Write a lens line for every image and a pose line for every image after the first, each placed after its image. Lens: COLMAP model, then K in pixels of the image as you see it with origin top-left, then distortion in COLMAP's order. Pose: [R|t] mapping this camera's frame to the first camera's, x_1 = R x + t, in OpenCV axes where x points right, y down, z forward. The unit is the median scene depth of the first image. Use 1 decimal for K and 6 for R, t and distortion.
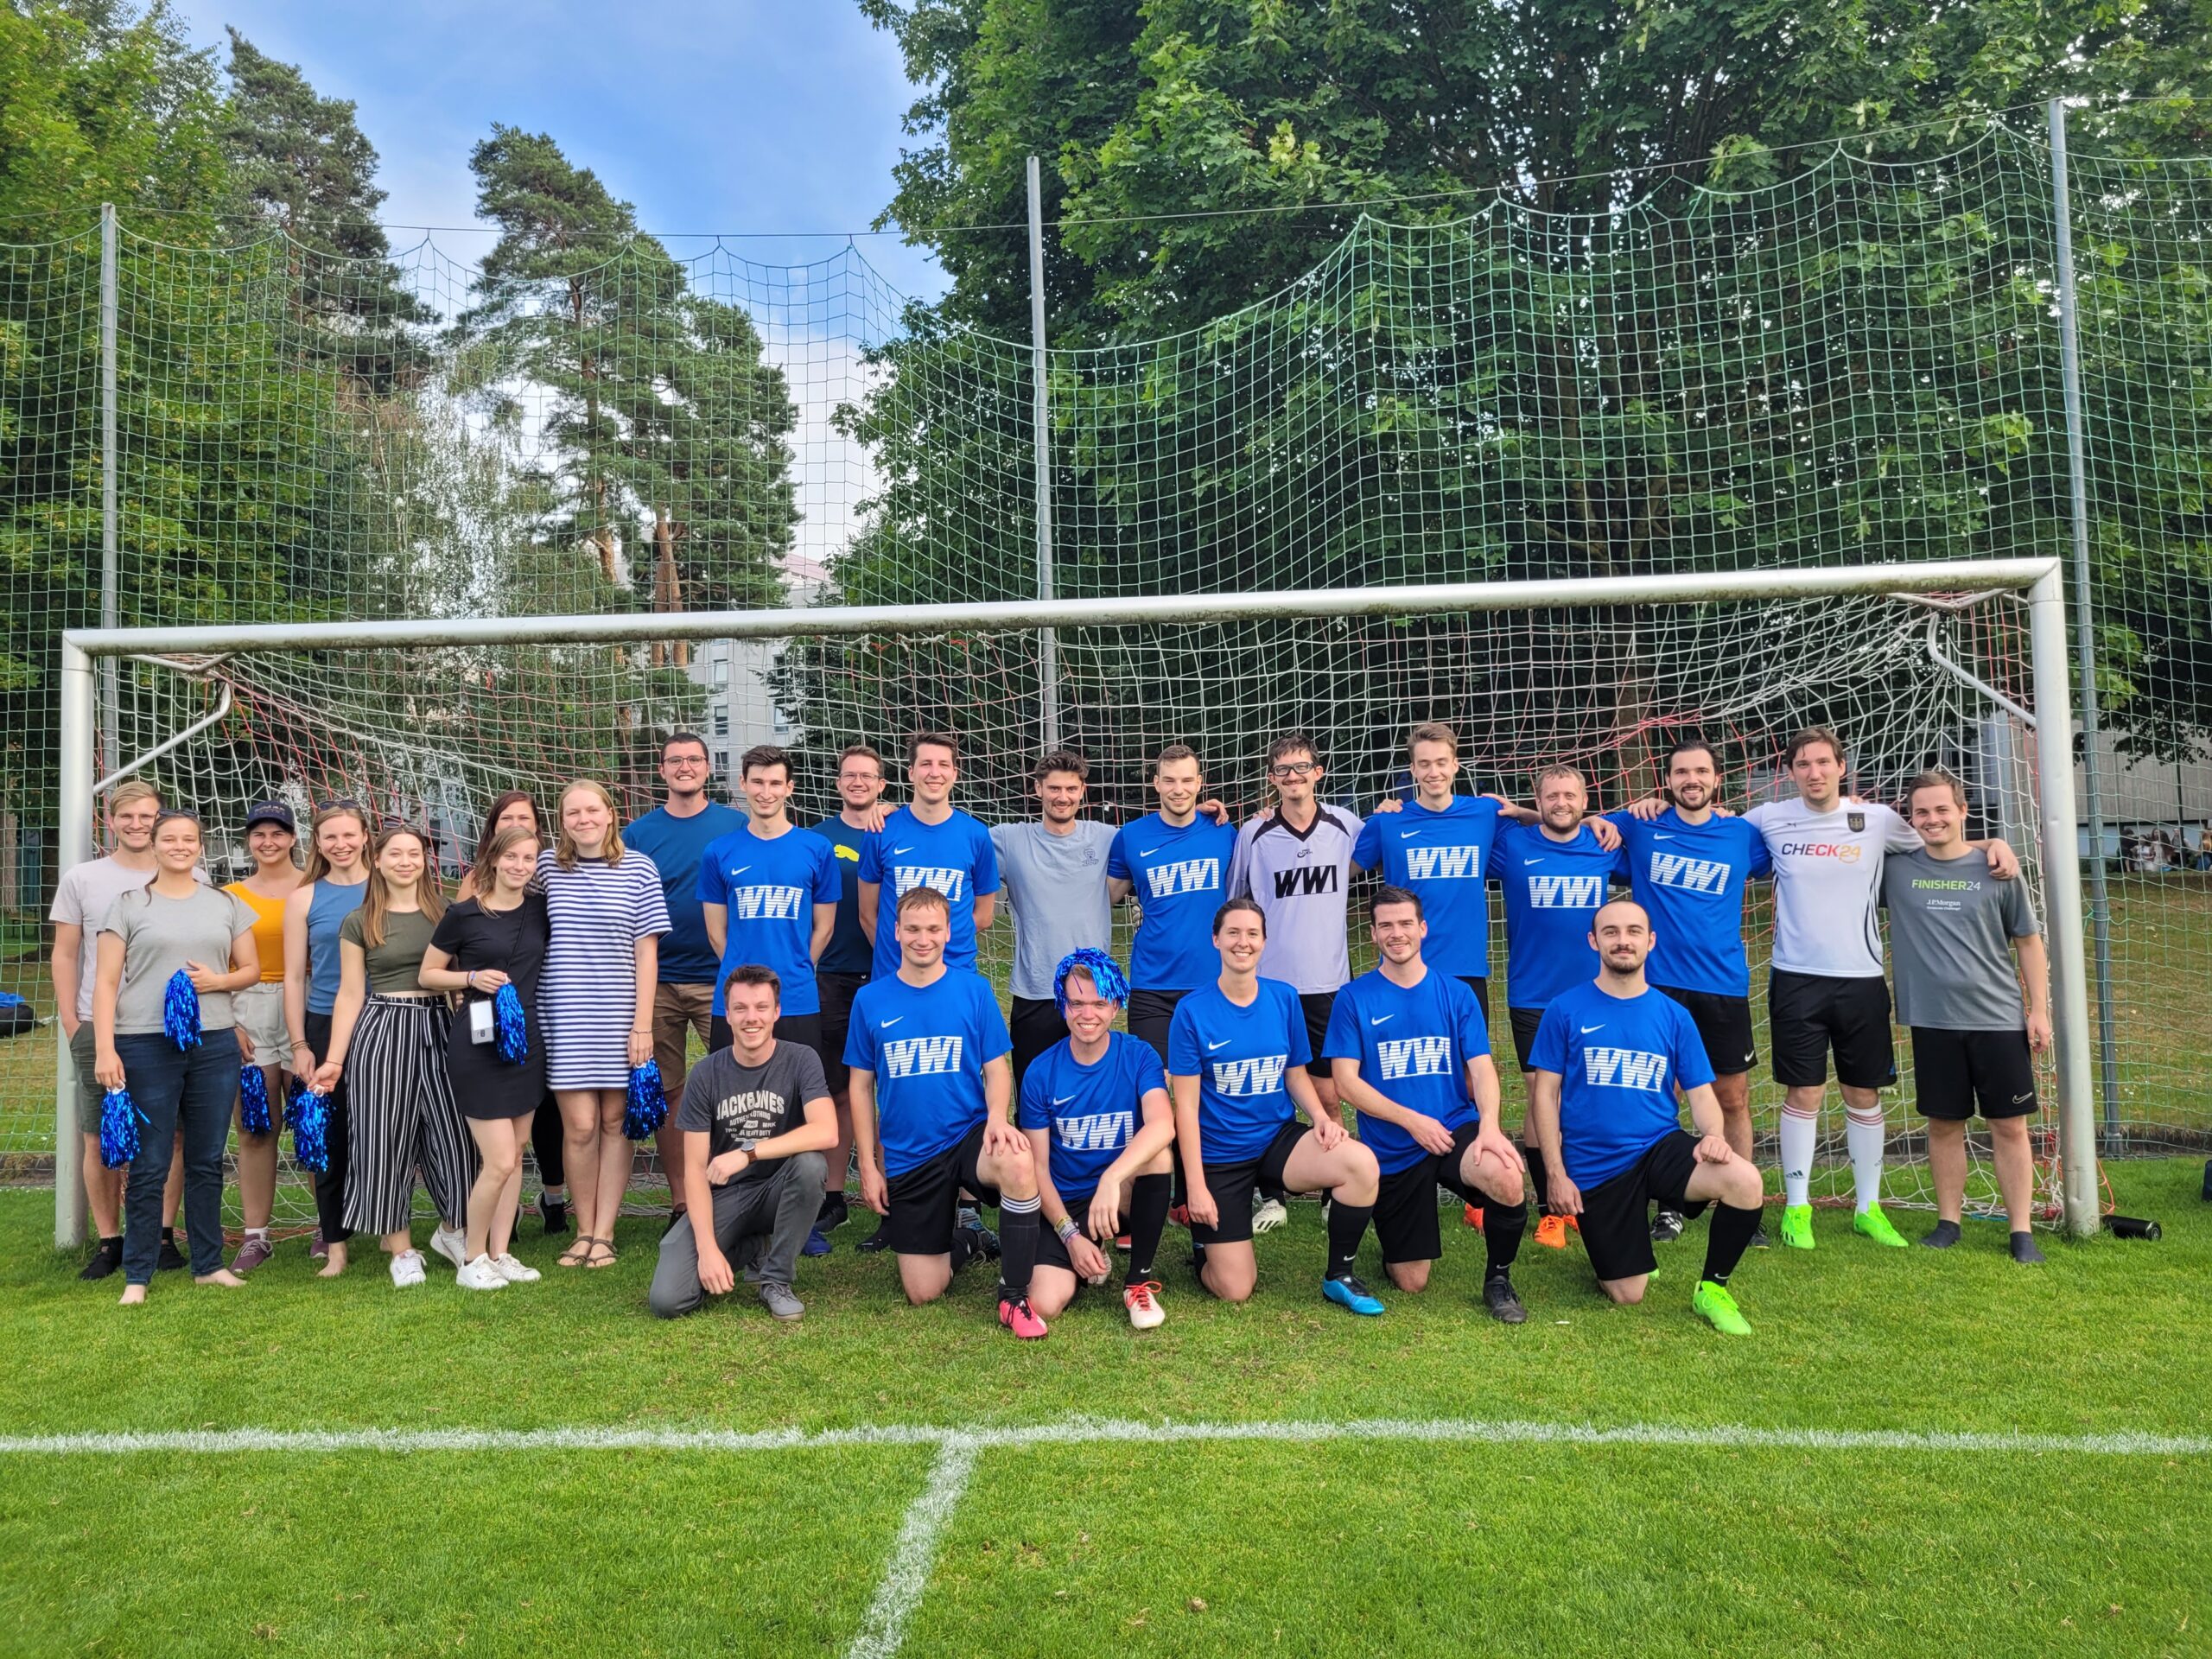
lens RADIAL K [[1607.5, 0, 1118.0], [0, 1607.5, 796.1], [0, 0, 1]] dist [0.055098, -0.044648]
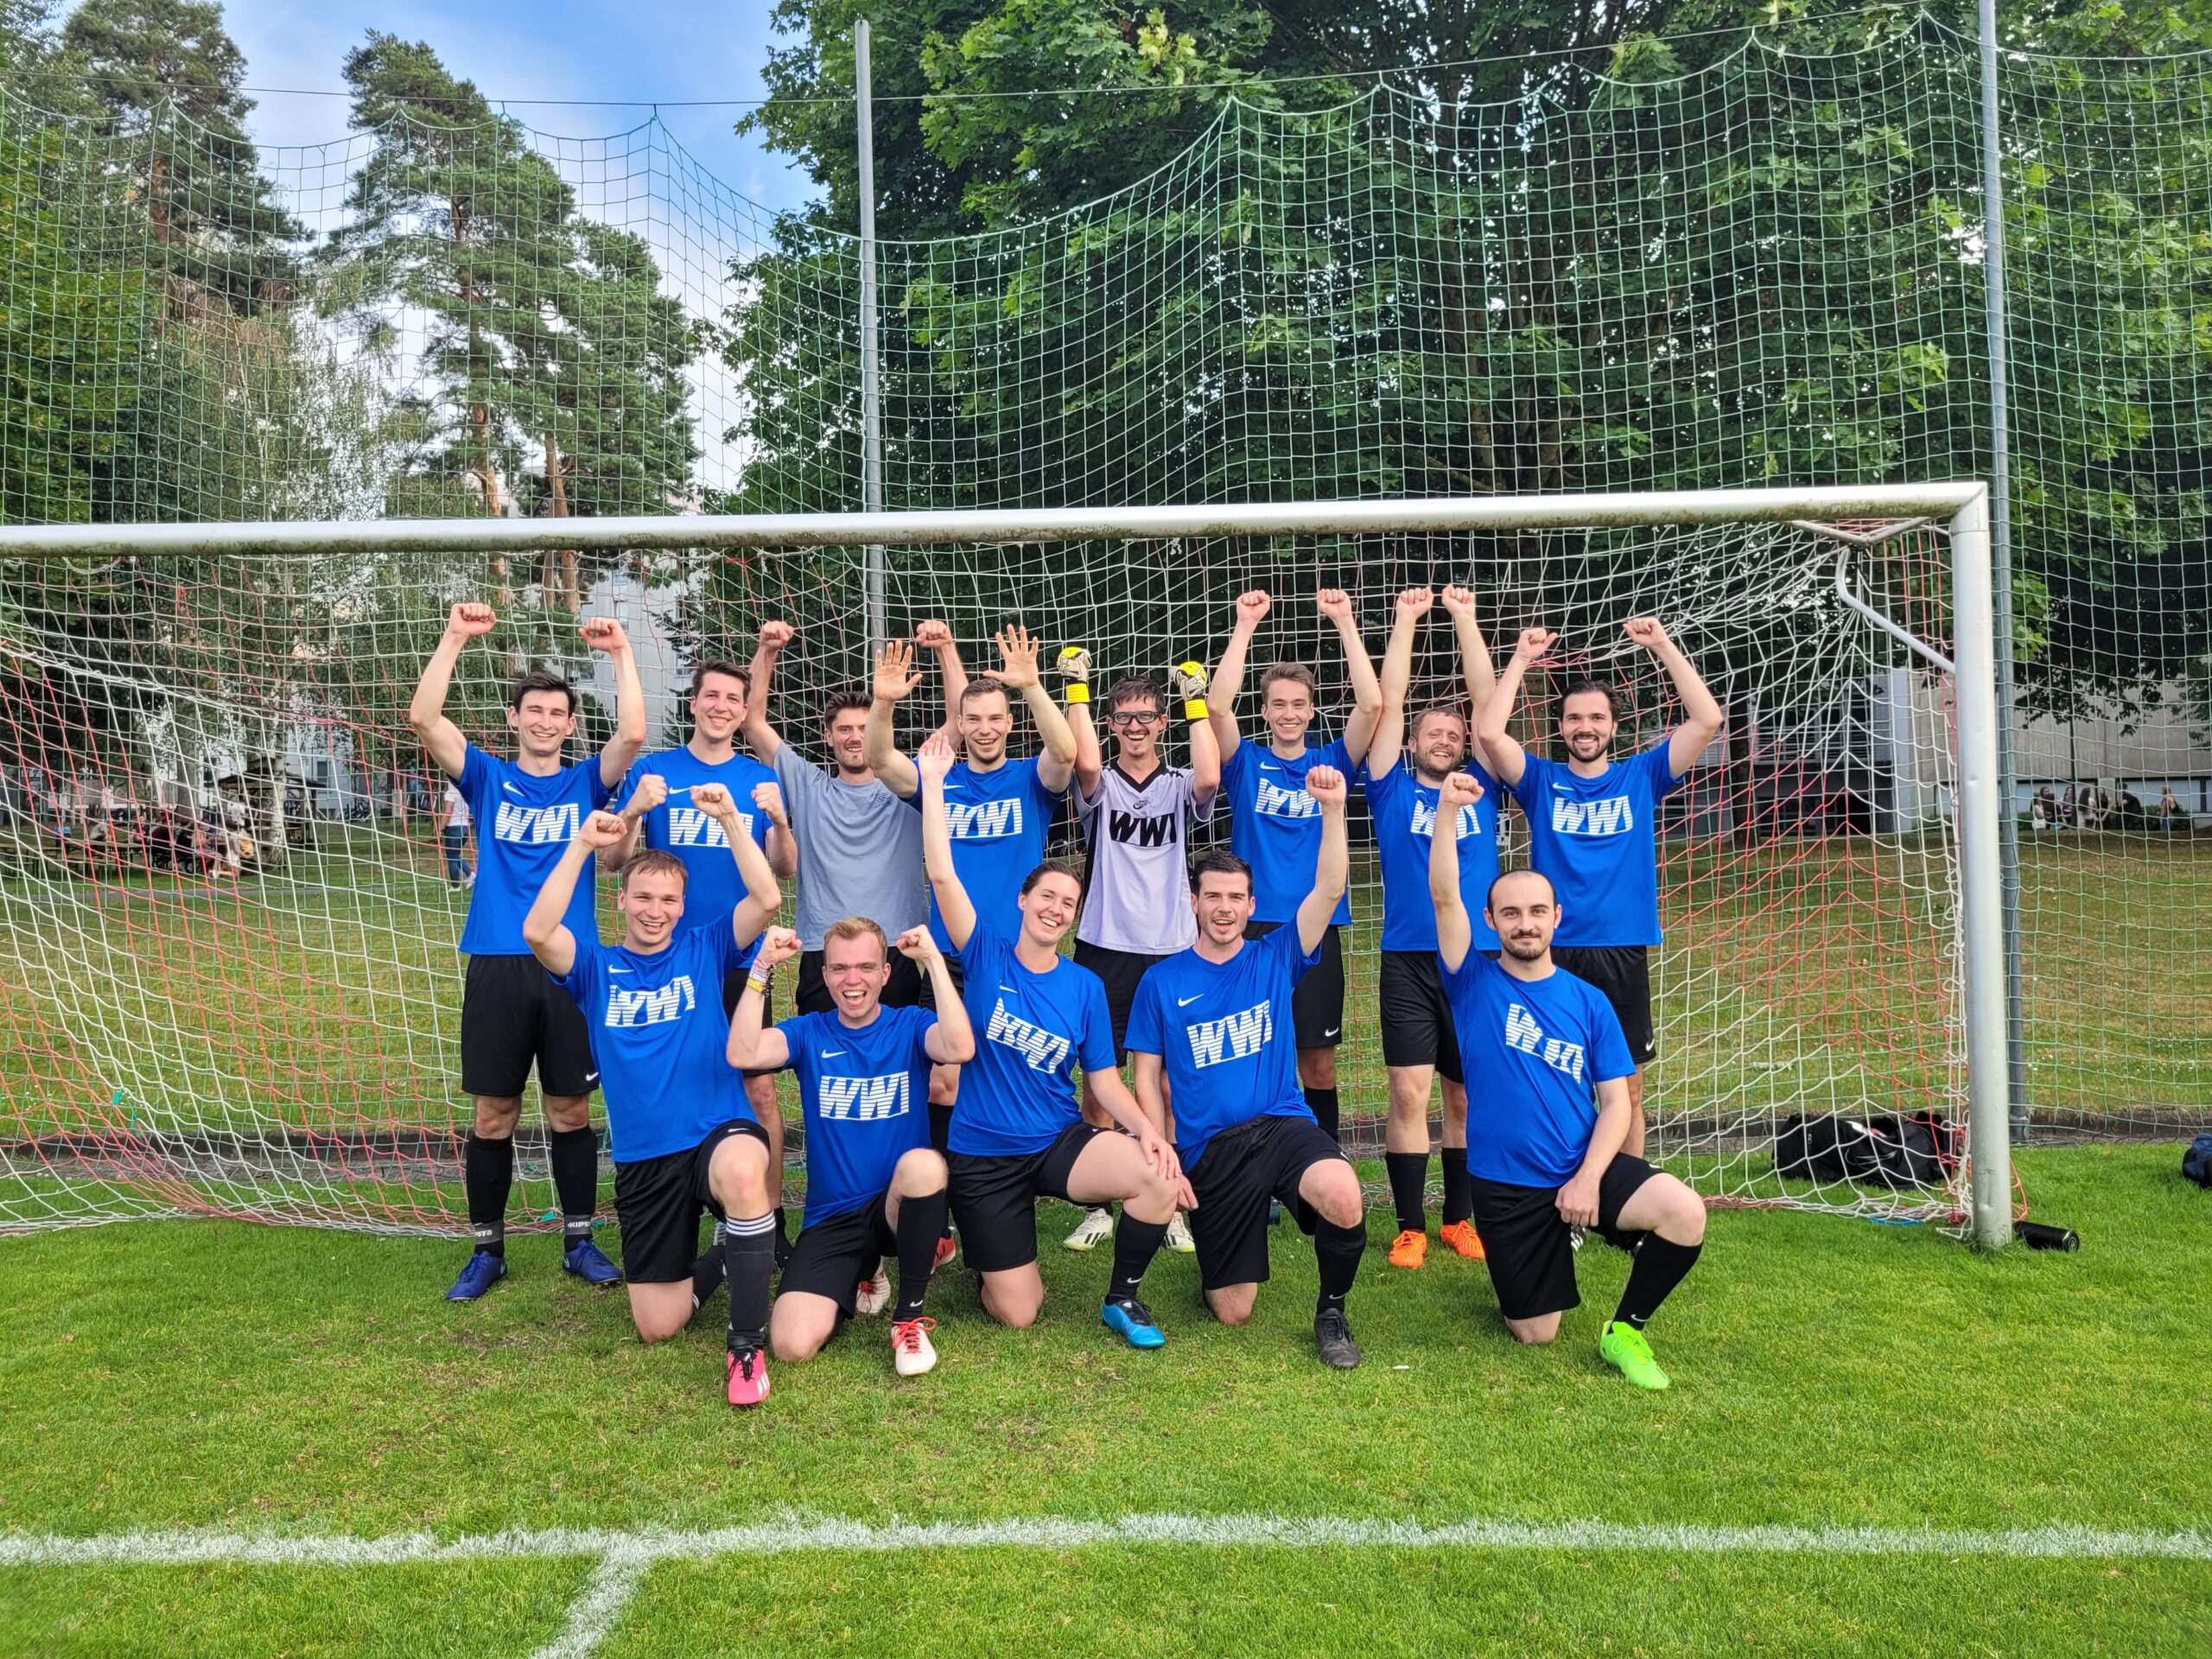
lens RADIAL K [[1625.9, 0, 1096.3], [0, 1625.9, 785.0], [0, 0, 1]] dist [0.063717, -0.054975]
pose [[0.998976, 0.009494, 0.044243, 0.042765], [-0.010574, 0.999650, 0.024246, 0.000745], [-0.043997, -0.024689, 0.998727, 0.090788]]
